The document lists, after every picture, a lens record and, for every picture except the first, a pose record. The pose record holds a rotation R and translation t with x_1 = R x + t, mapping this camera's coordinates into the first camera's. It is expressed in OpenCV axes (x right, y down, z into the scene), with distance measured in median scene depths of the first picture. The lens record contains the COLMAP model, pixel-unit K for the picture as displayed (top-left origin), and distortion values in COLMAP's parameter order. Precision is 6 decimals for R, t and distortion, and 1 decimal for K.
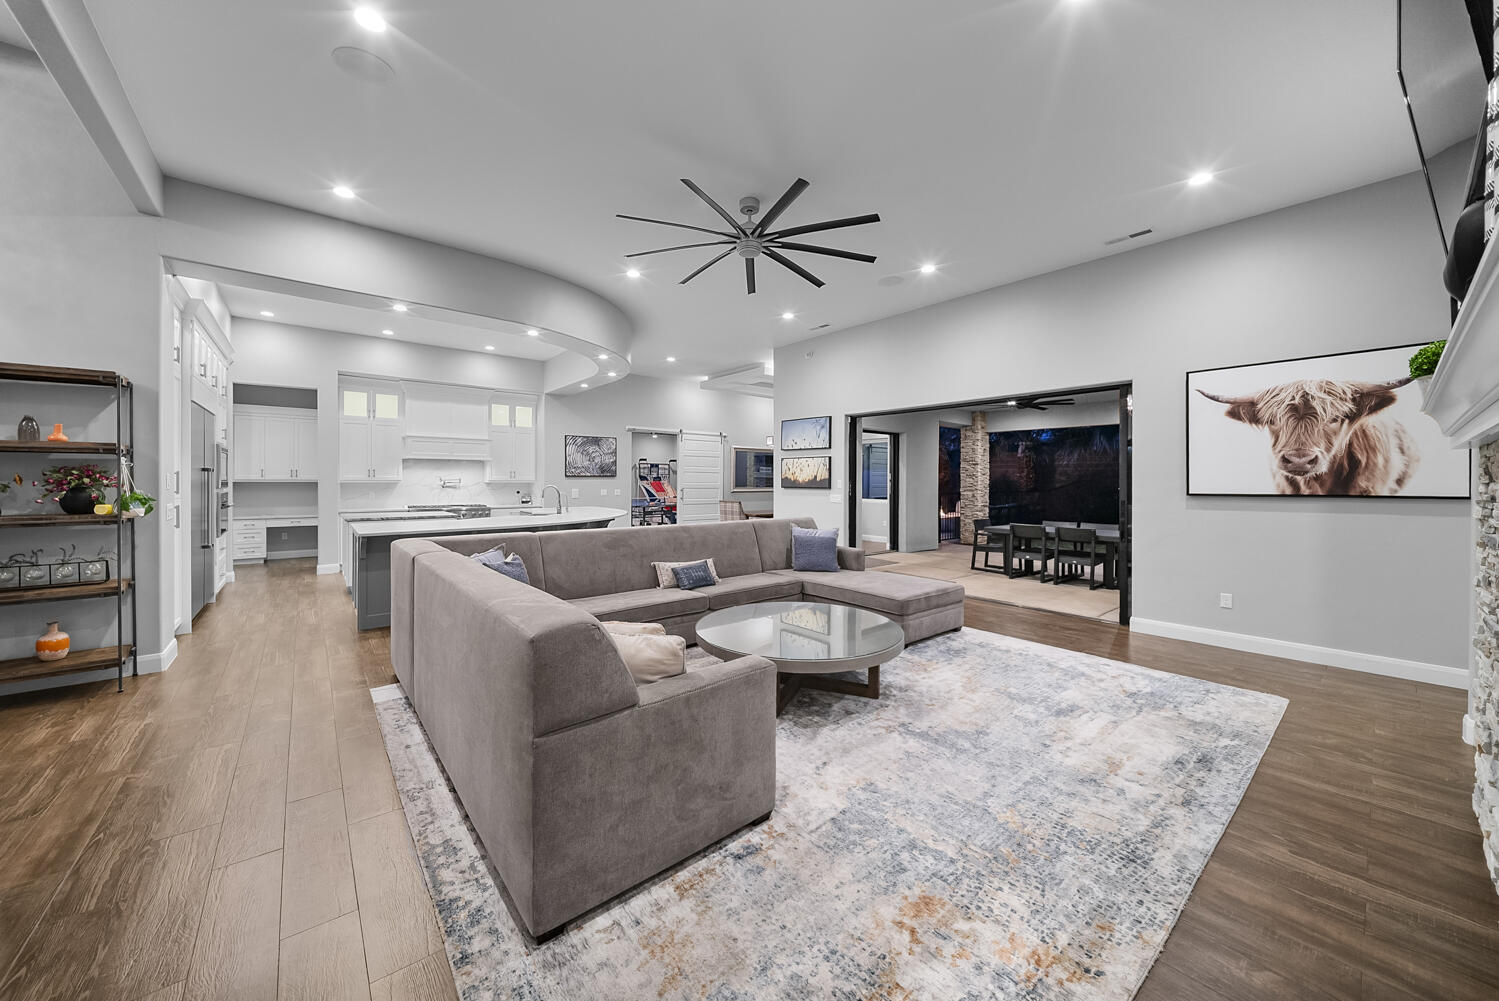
lens RADIAL K [[519.9, 0, 746.0], [0, 519.9, 488.8], [0, 0, 1]] dist [0.000610, -0.000083]
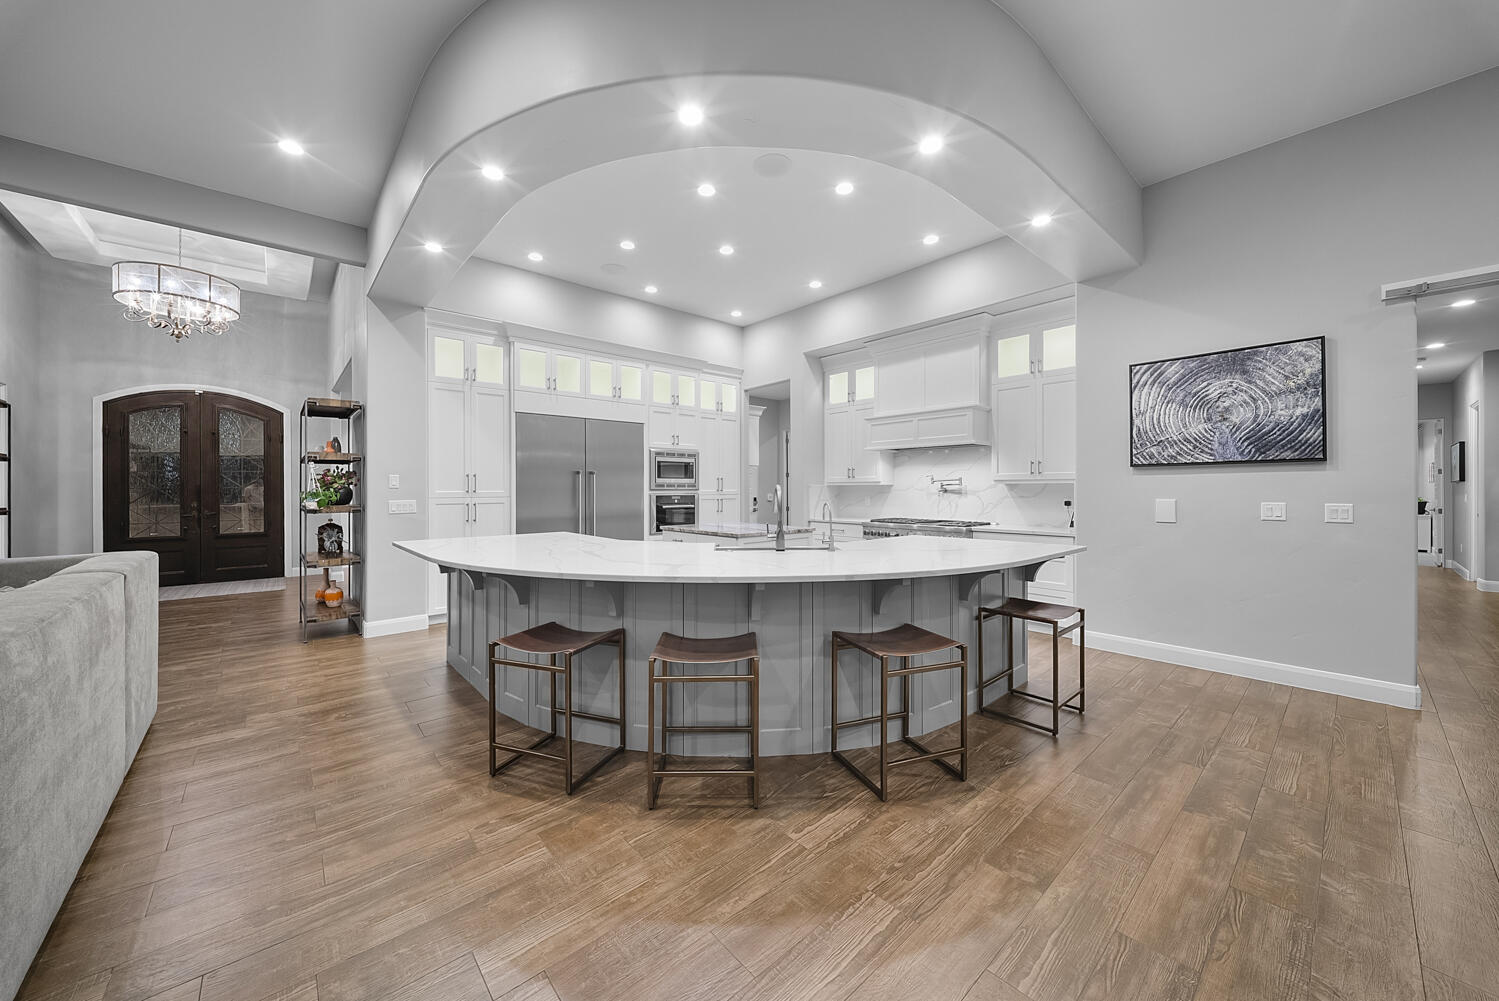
lens RADIAL K [[523.9, 0, 750.9], [0, 523.9, 494.4], [0, 0, 1]] dist [0.020366, -0.013663]
pose [[0.053929, 0.007365, -0.998518, 0.065245], [-0.010769, 0.999919, 0.006794, -0.002285], [0.998487, 0.010386, 0.054003, 0.906761]]
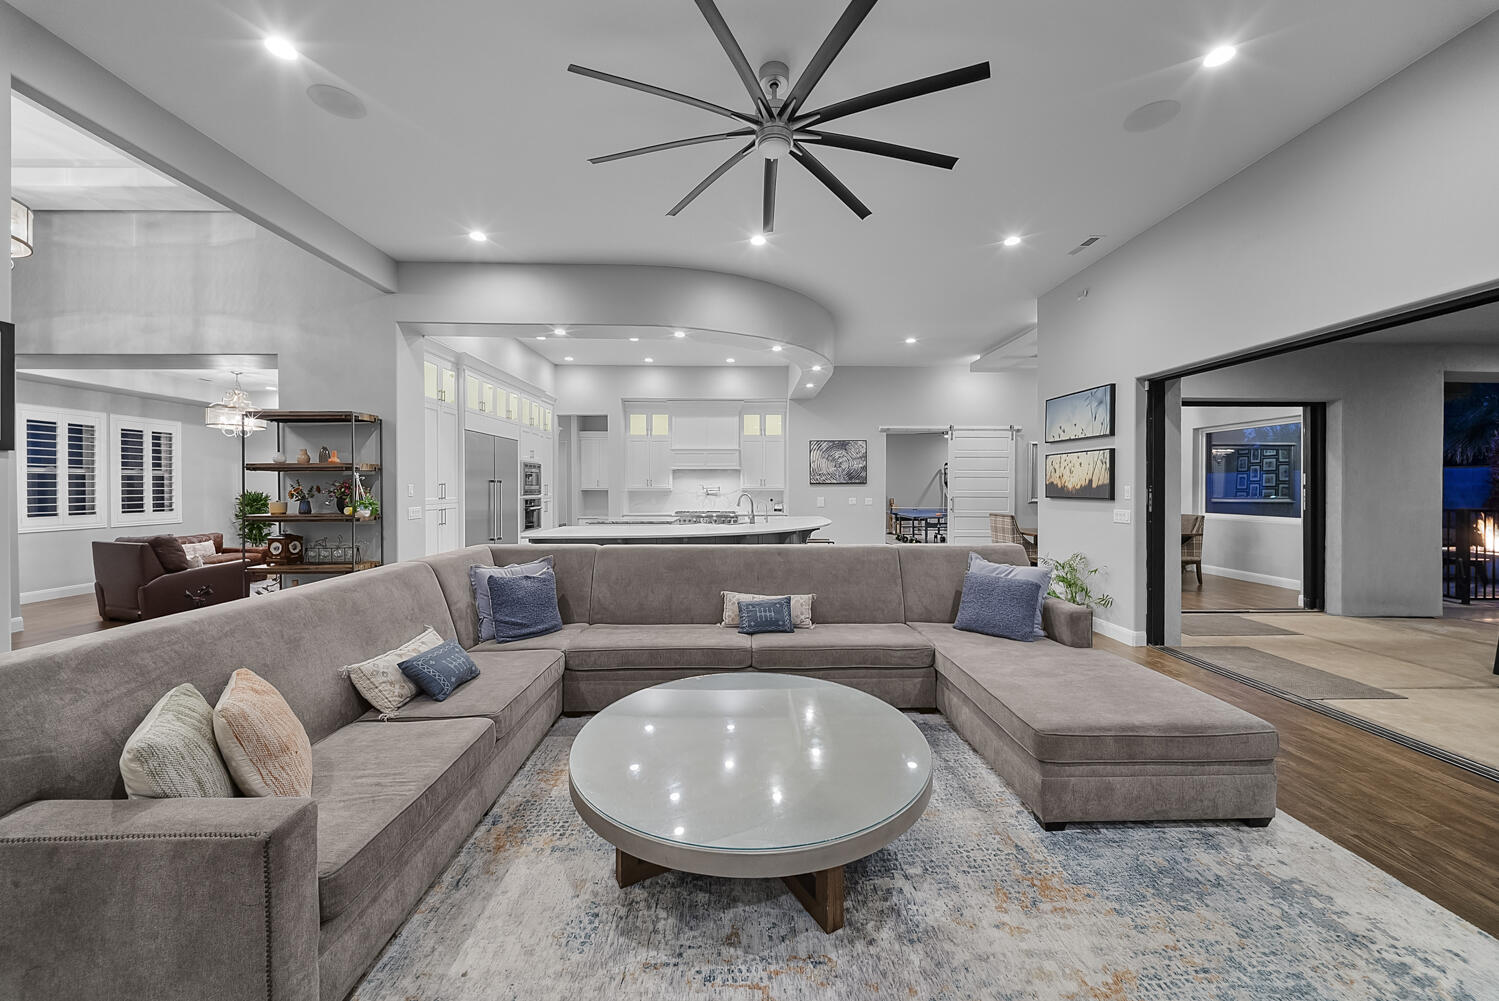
lens RADIAL K [[523.9, 0, 750.9], [0, 523.9, 494.4], [0, 0, 1]] dist [0.020366, -0.013663]
pose [[0.790622, 0.003670, -0.612294, 0.206984], [-0.005402, 0.999985, -0.000982, -0.003988], [0.612281, 0.004084, 0.790630, 0.231981]]
